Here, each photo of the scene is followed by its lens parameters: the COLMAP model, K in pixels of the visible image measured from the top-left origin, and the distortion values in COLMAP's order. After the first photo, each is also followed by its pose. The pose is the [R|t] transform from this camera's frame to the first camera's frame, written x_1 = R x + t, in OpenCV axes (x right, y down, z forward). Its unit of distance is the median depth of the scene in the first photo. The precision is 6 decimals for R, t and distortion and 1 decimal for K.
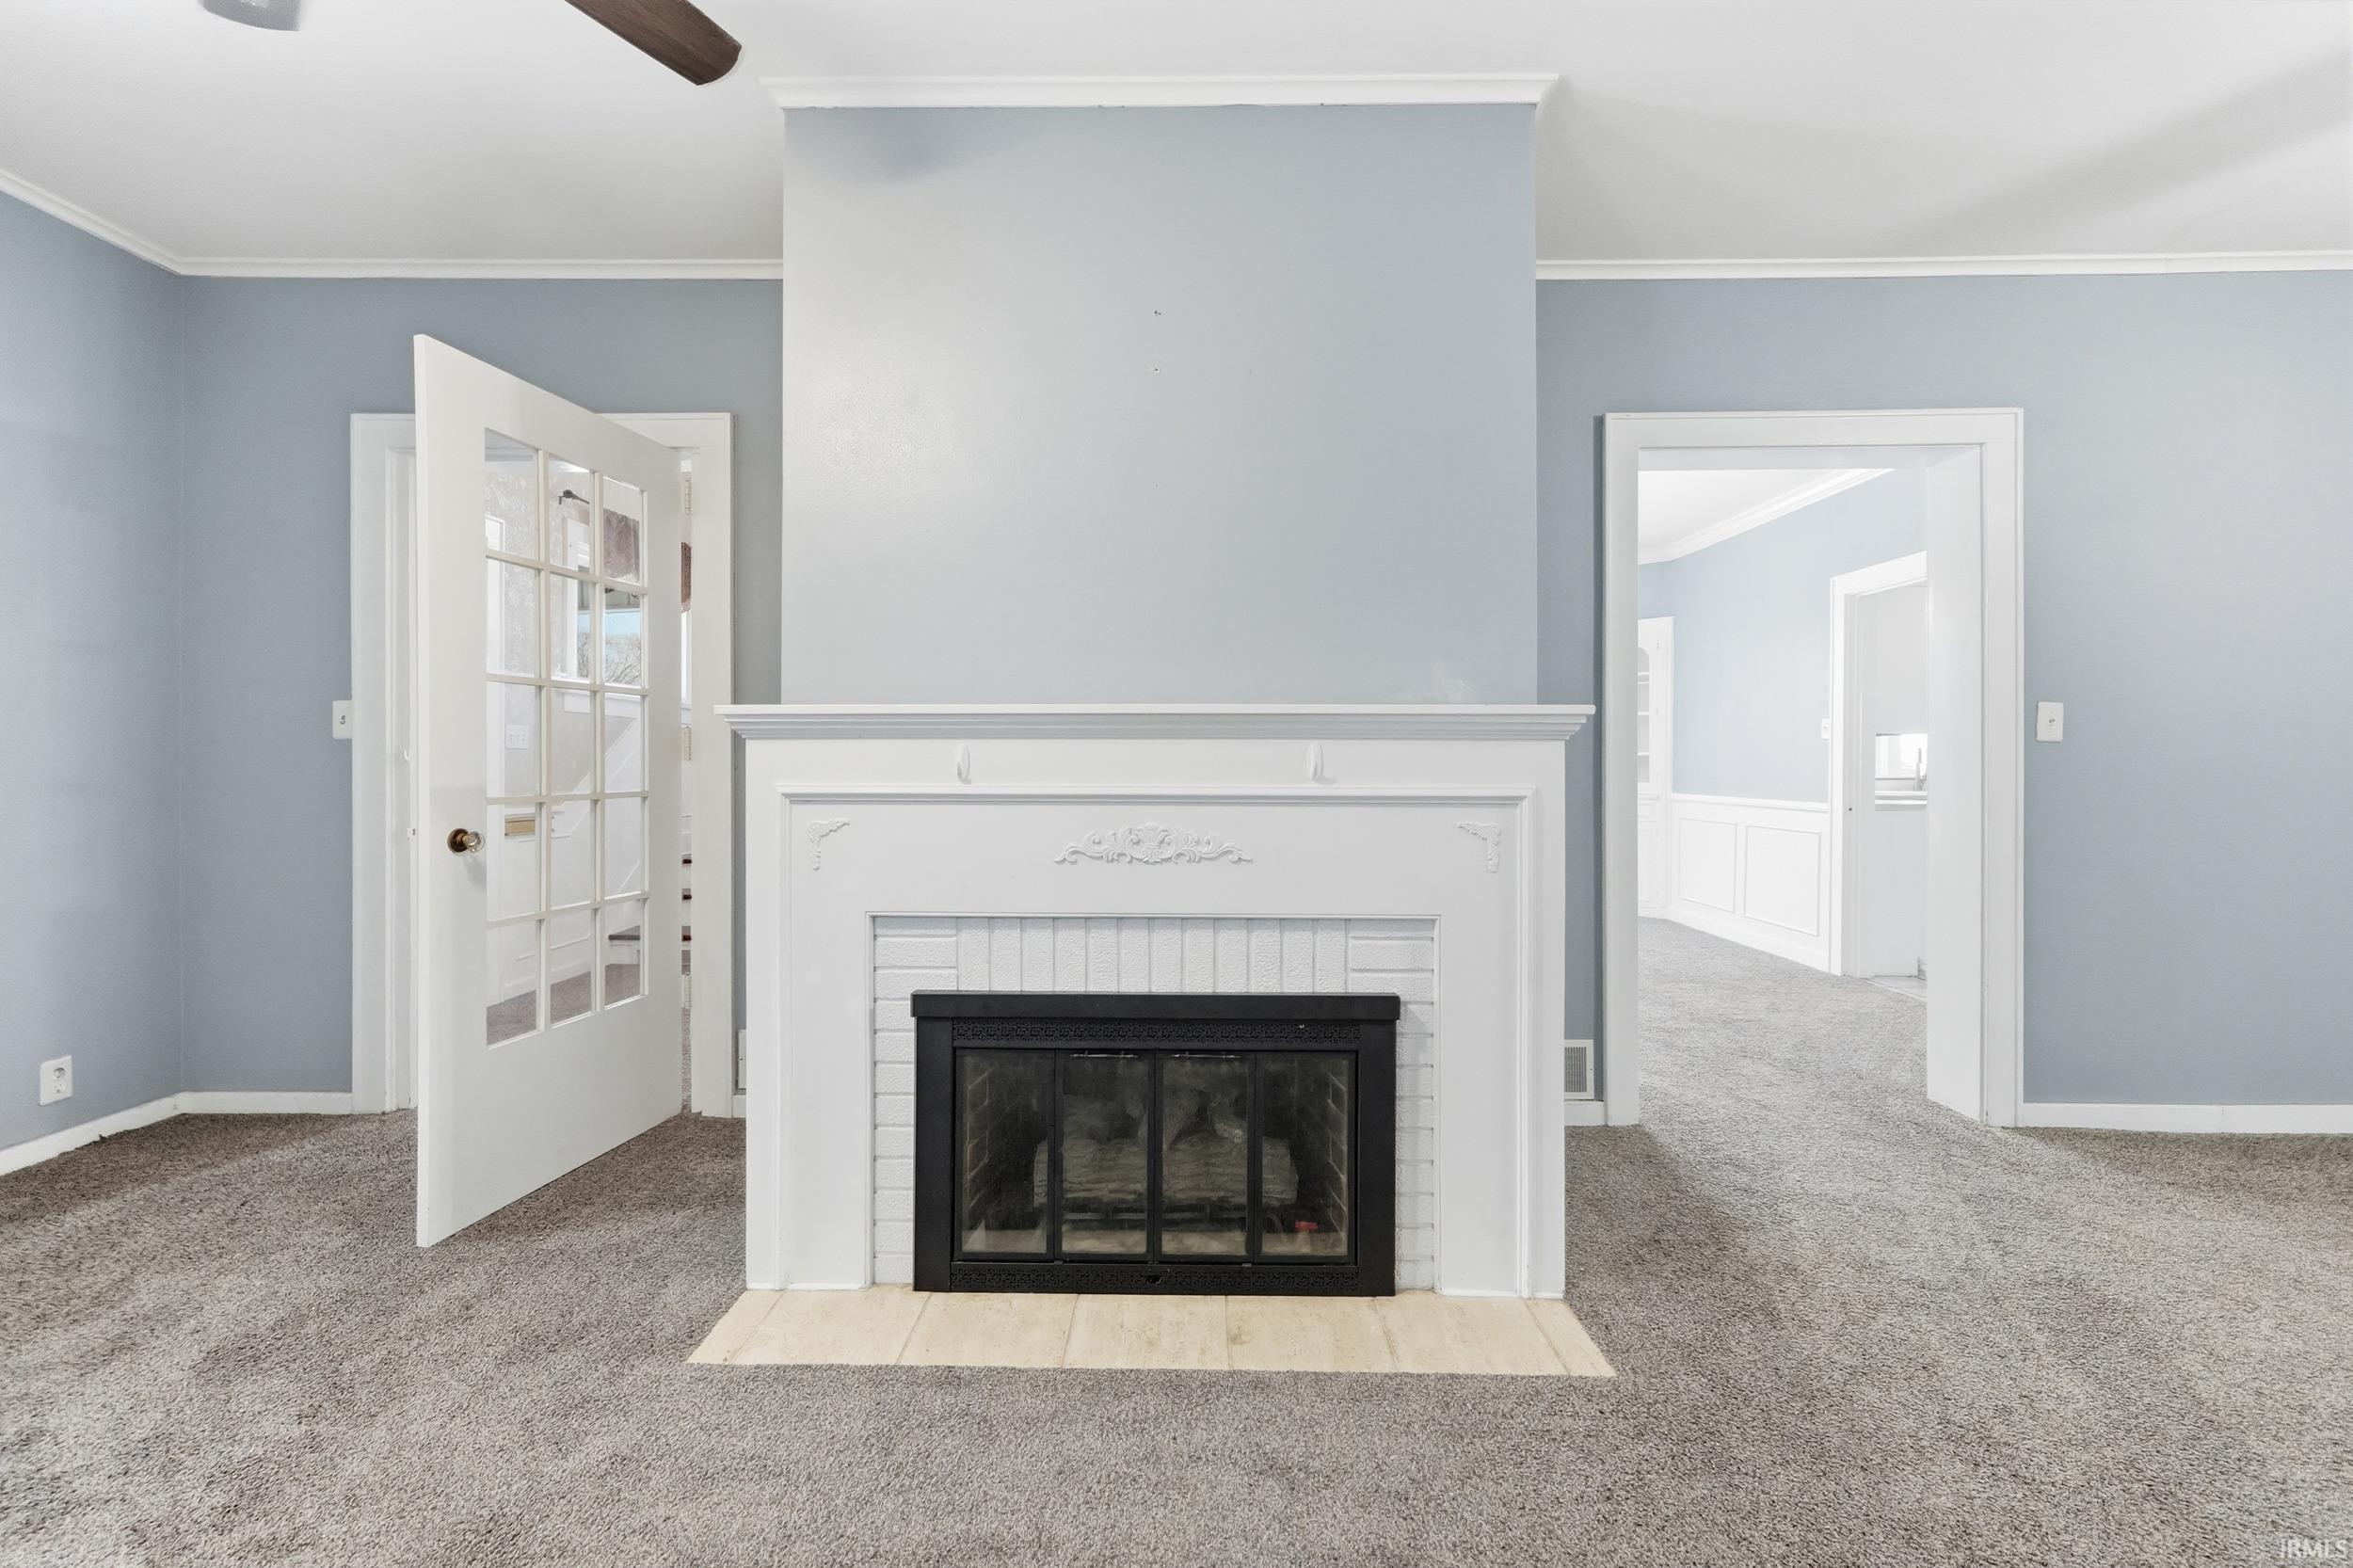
lens RADIAL K [[1008.6, 0, 1158.1], [0, 1008.6, 749.3], [0, 0, 1]] dist [-0.000973, -0.000163]
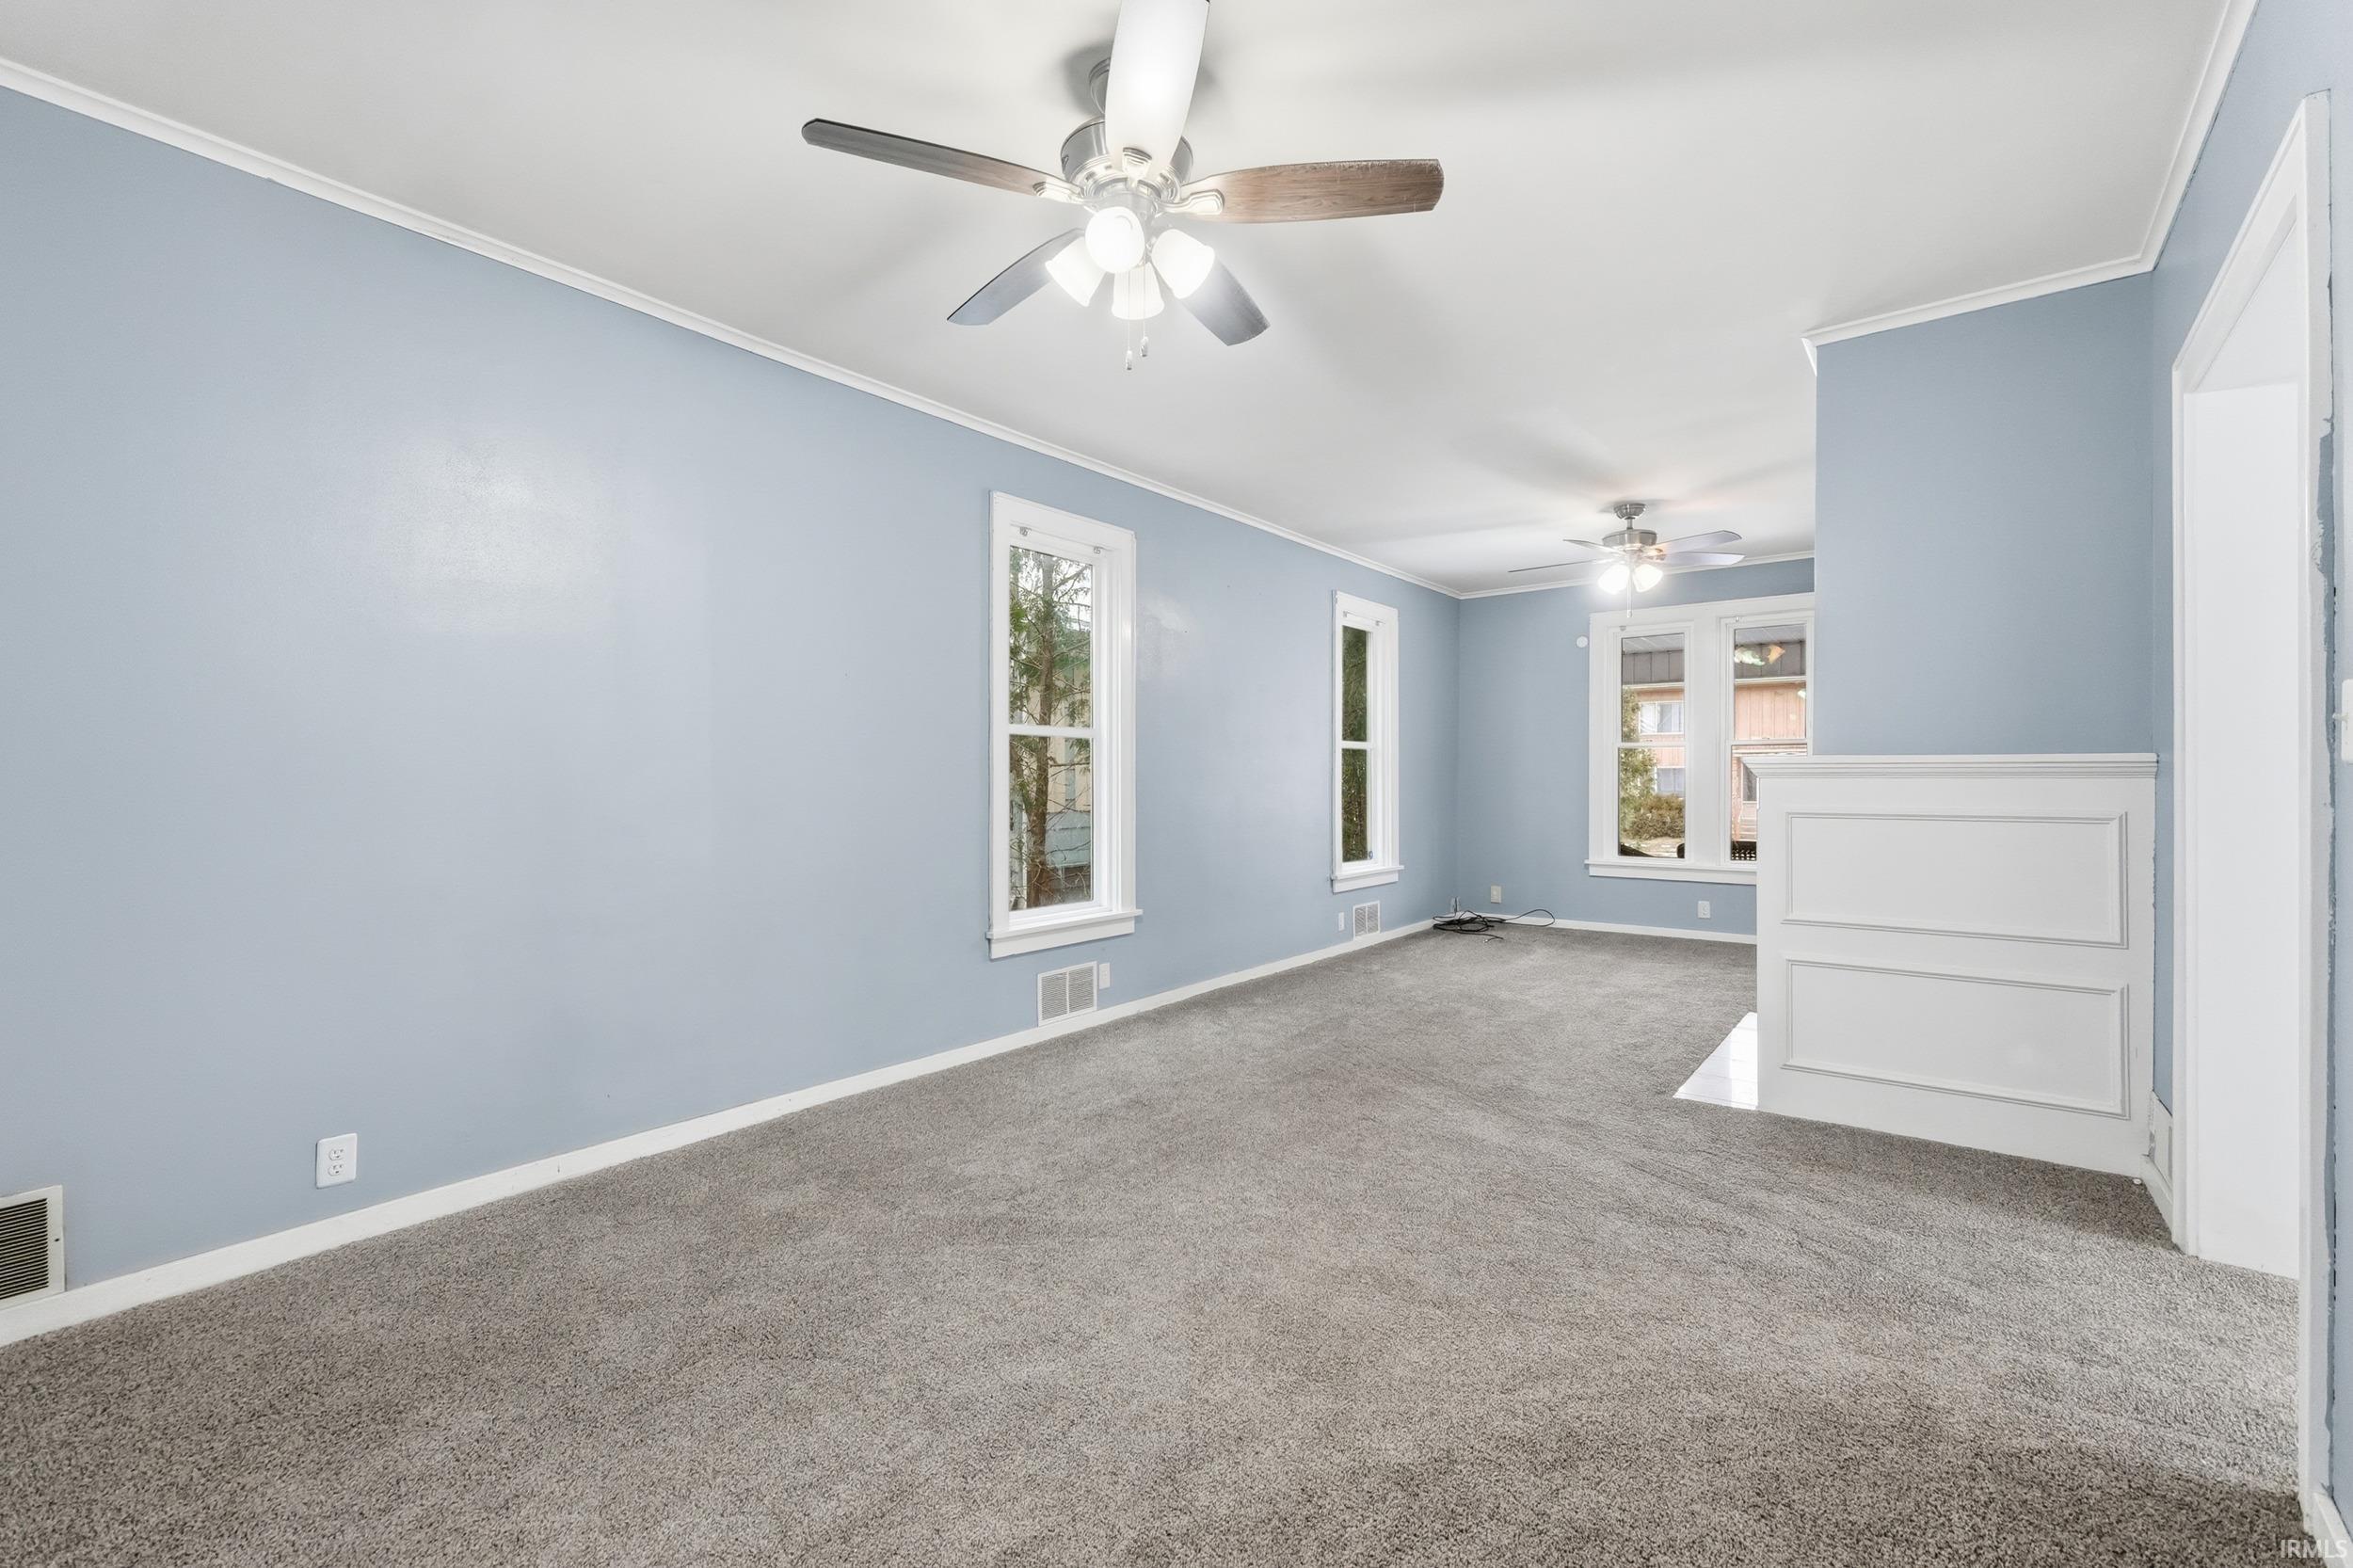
lens RADIAL K [[1020.0, 0, 1177.3], [0, 1020.0, 776.2], [0, 0, 1]] dist [-0.000940, 0.000238]
pose [[-0.599323, -0.002619, -0.800503, 2.298258], [0.011615, 0.999861, -0.011967, -0.004336], [0.800423, -0.016470, -0.599209, 1.219012]]
